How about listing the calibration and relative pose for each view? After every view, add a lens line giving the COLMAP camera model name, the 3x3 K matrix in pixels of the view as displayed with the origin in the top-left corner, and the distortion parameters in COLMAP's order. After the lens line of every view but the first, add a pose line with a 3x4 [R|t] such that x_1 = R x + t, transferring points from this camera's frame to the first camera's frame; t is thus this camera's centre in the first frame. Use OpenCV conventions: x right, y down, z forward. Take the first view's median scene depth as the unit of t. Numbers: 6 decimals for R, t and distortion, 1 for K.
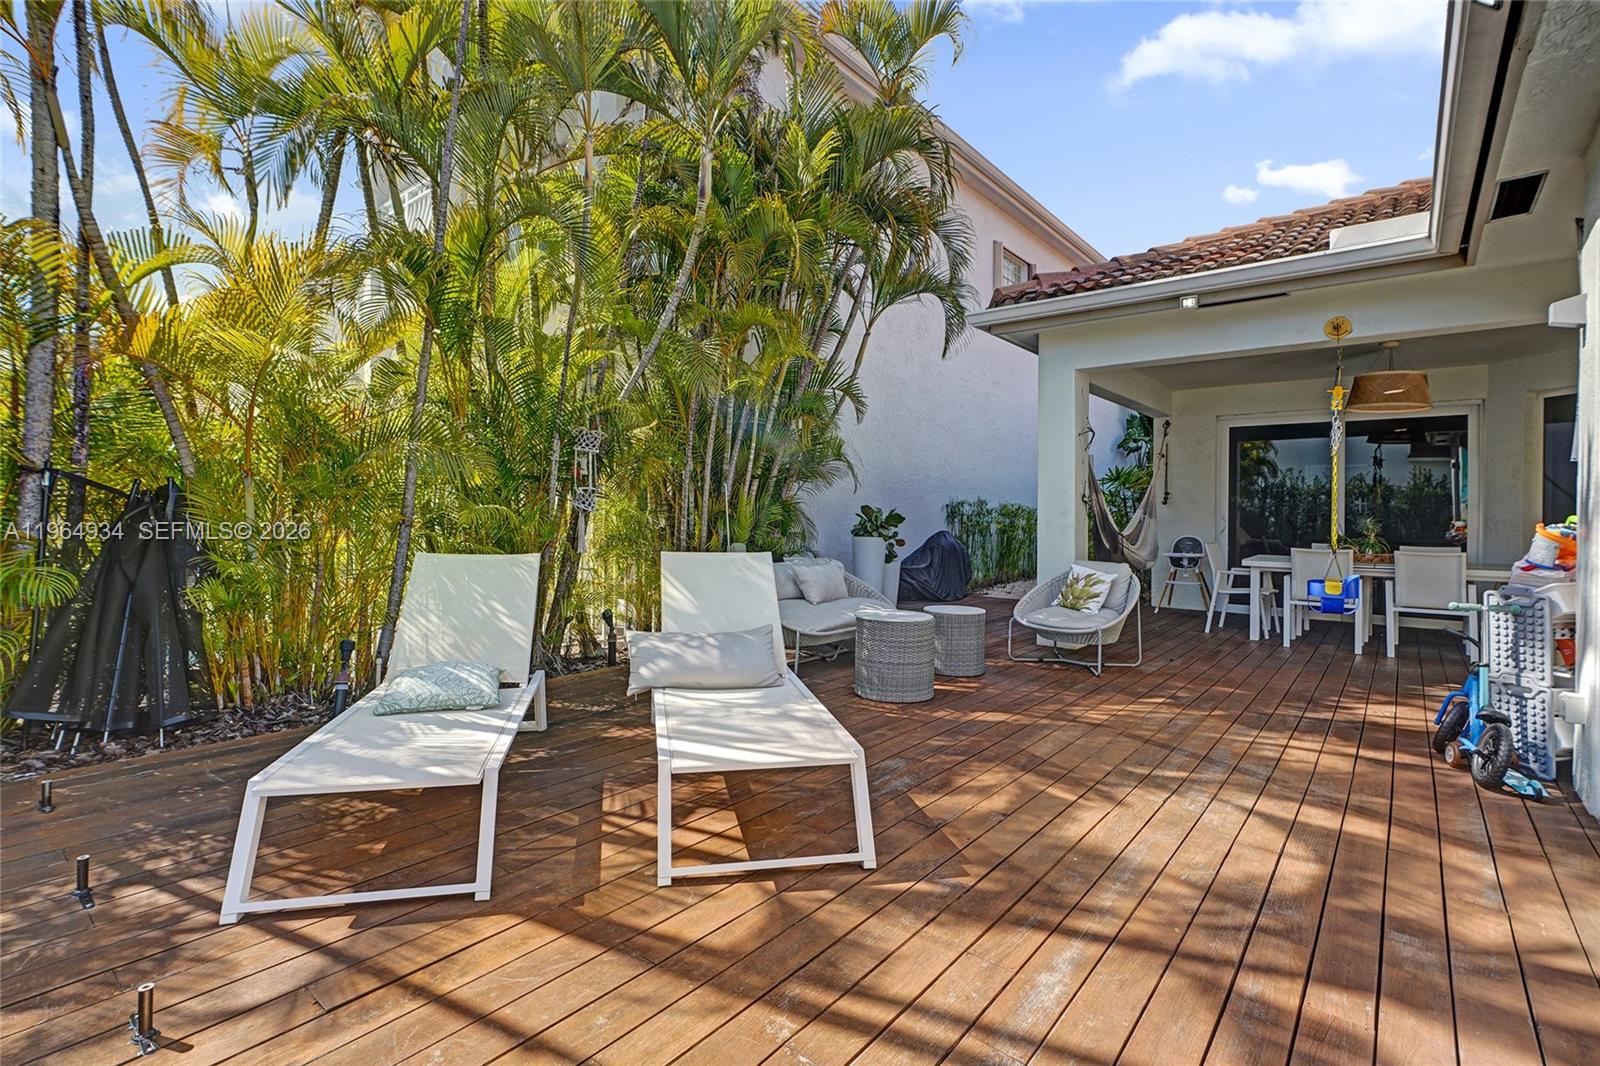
lens RADIAL K [[737.4, 0, 801.9], [0, 737.4, 531.6], [0, 0, 1]] dist [-0.005954, 0.002855]
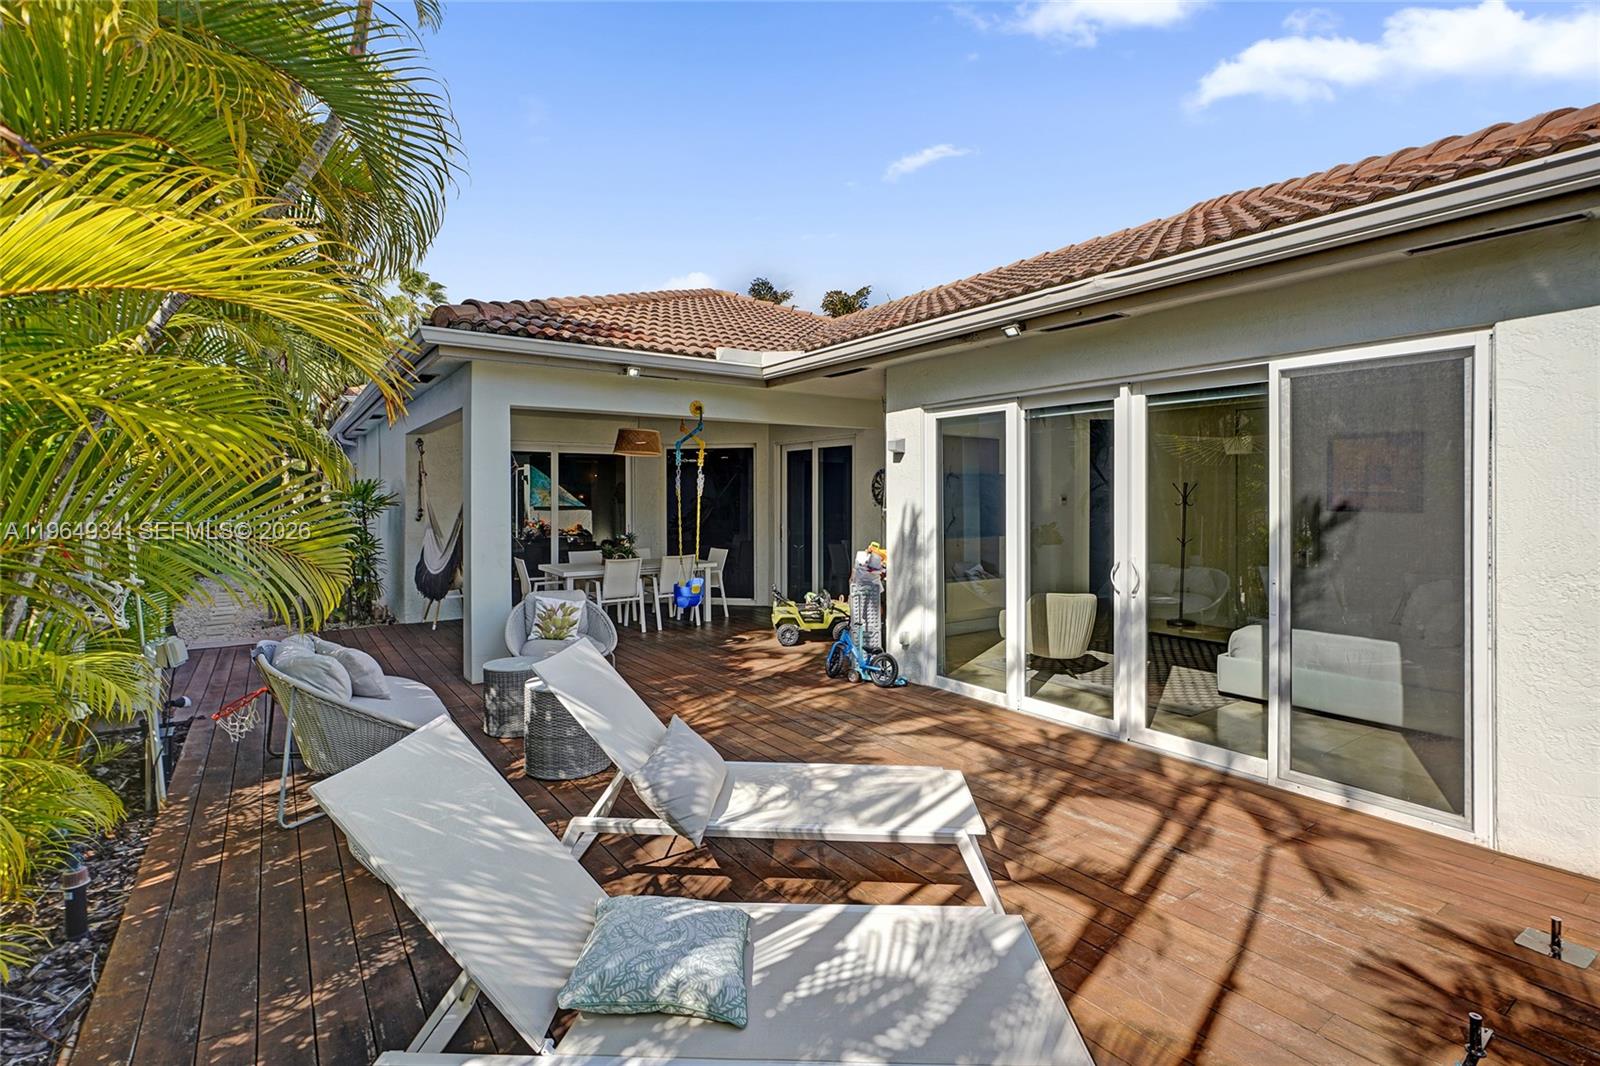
lens RADIAL K [[737.4, 0, 792.1], [0, 737.4, 502.6], [0, 0, 1]] dist [-0.005954, 0.002855]
pose [[0.280760, -0.014058, 0.959675, -1.436432], [0.032733, 0.999451, 0.005064, -0.224585], [-0.959220, 0.029991, 0.281066, 0.990598]]
